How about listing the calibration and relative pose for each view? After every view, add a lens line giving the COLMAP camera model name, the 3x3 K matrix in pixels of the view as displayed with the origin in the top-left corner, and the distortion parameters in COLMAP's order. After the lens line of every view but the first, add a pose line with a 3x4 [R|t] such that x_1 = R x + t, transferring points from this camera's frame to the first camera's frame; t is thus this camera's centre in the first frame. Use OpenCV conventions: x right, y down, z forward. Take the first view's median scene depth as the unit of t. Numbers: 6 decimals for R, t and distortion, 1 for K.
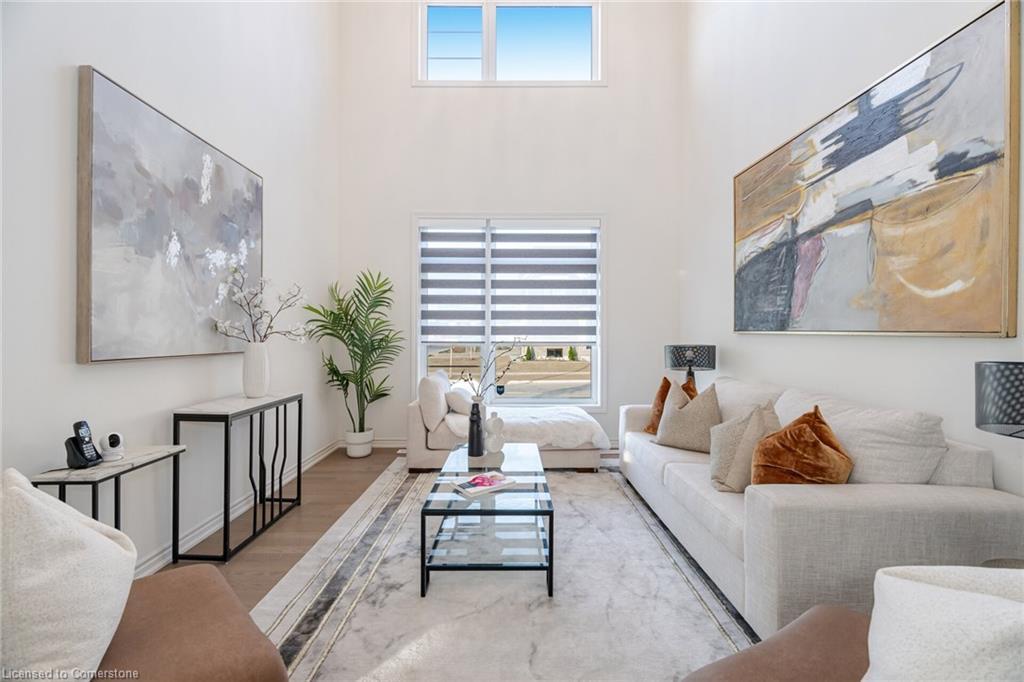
lens RADIAL K [[420.1, 0, 510.6], [0, 420.1, 336.9], [0, 0, 1]] dist [-0.001625, -0.000346]
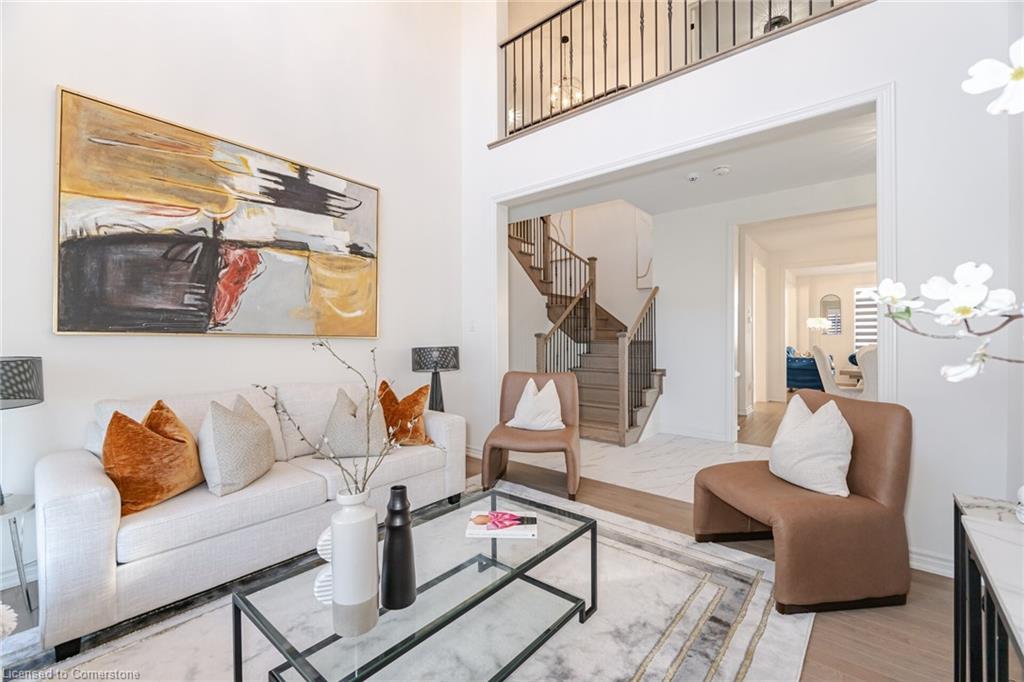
lens RADIAL K [[420.1, 0, 509.8], [0, 420.1, 338.3], [0, 0, 1]] dist [-0.001625, -0.000346]
pose [[-0.756215, 0.000724, 0.654323, -0.601580], [0.004628, 0.999980, 0.004242, -0.005760], [-0.654307, 0.006236, -0.756203, 1.606810]]
